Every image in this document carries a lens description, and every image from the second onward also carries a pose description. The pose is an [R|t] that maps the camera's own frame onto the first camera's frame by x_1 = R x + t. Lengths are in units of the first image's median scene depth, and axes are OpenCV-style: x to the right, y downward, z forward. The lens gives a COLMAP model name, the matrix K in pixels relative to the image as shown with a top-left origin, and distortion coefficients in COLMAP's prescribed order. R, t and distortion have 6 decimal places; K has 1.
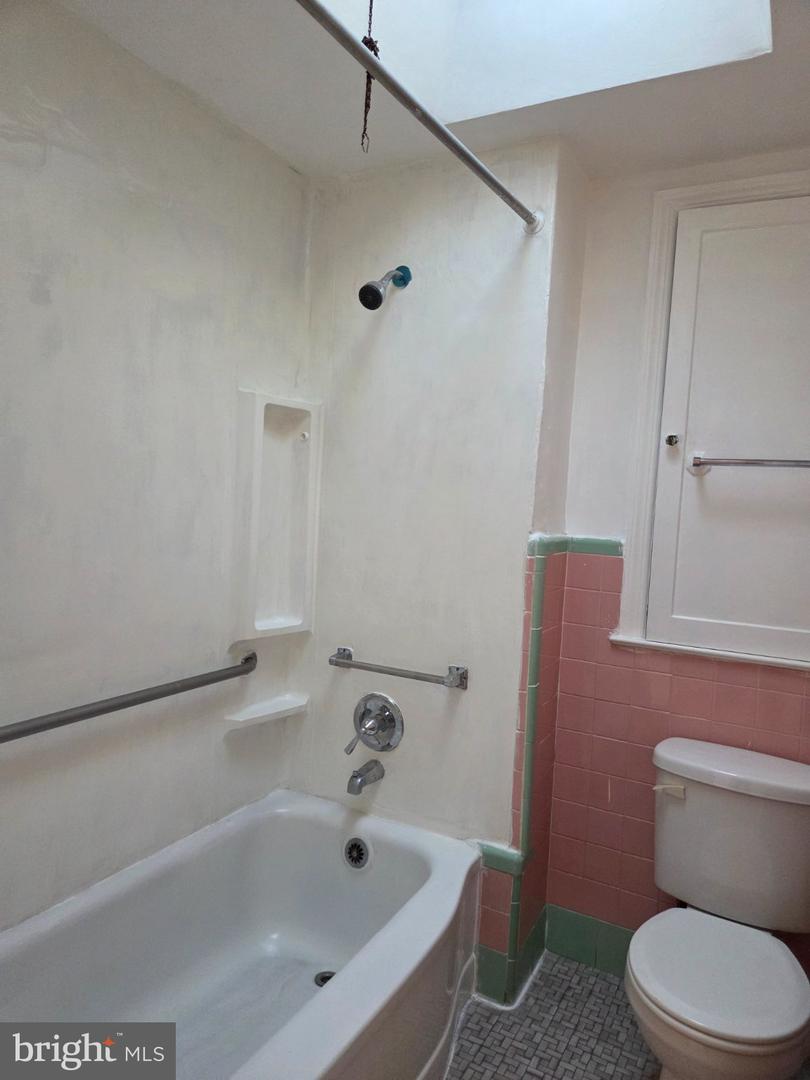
lens RADIAL K [[733.6, 0, 408.9], [0, 733.6, 535.8], [0, 0, 1]] dist [0.068257, -0.055906]
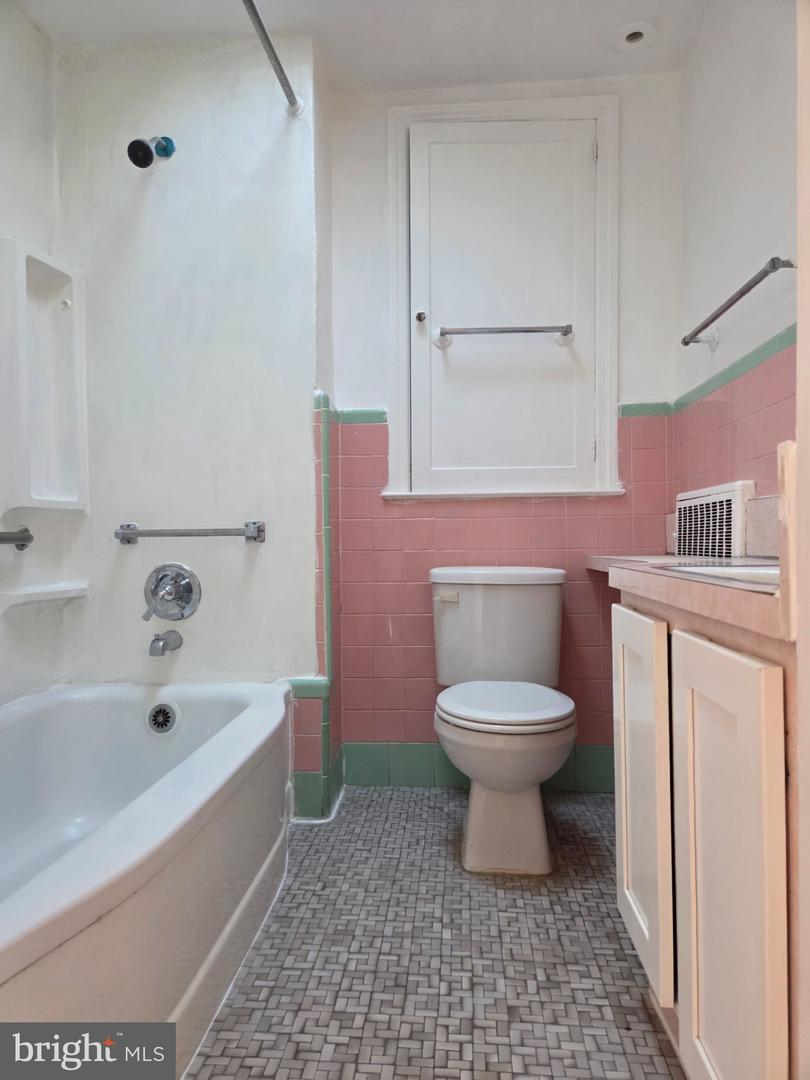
lens RADIAL K [[733.6, 0, 402.9], [0, 733.6, 548.1], [0, 0, 1]] dist [0.068257, -0.055906]
pose [[0.913350, -0.066459, 0.401714, -0.167343], [0.077982, 0.996878, -0.012380, 0.249213], [-0.399637, 0.042634, 0.915681, -0.051857]]
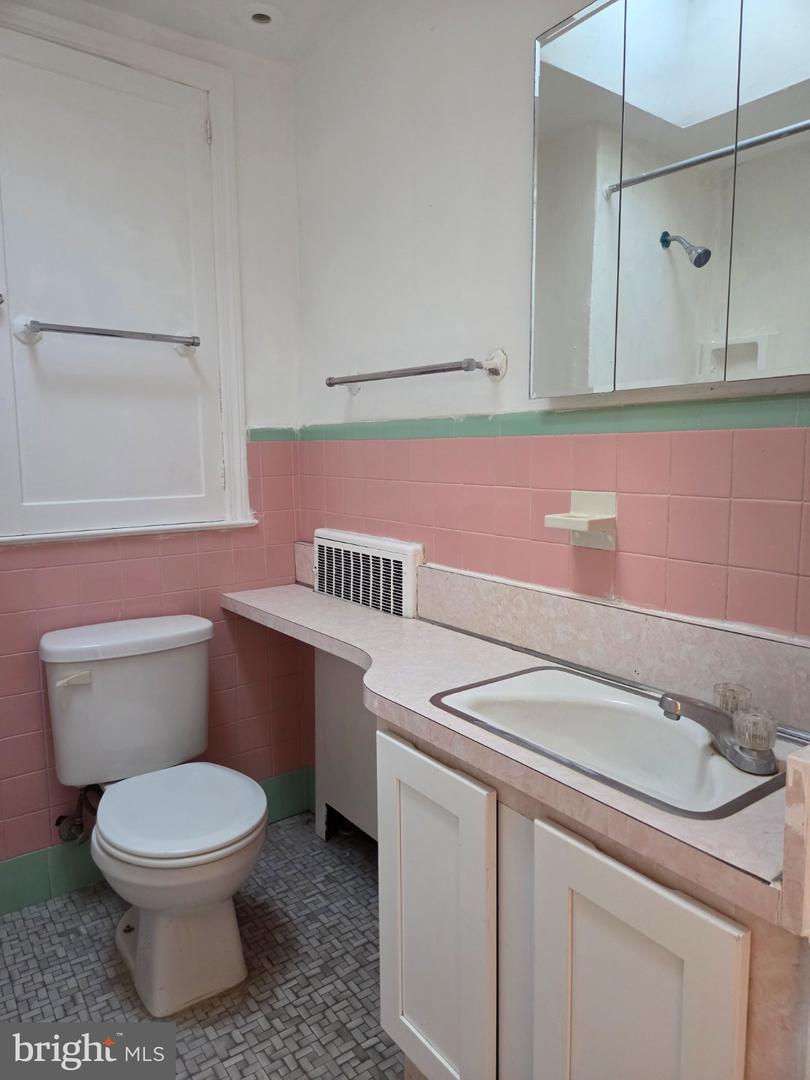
lens RADIAL K [[733.6, 0, 411.9], [0, 733.6, 539.3], [0, 0, 1]] dist [0.068257, -0.055906]
pose [[0.430849, -0.167627, 0.886719, -0.250186], [0.072950, 0.985850, 0.150921, 0.049124], [-0.899471, -0.000338, 0.436981, 0.184752]]
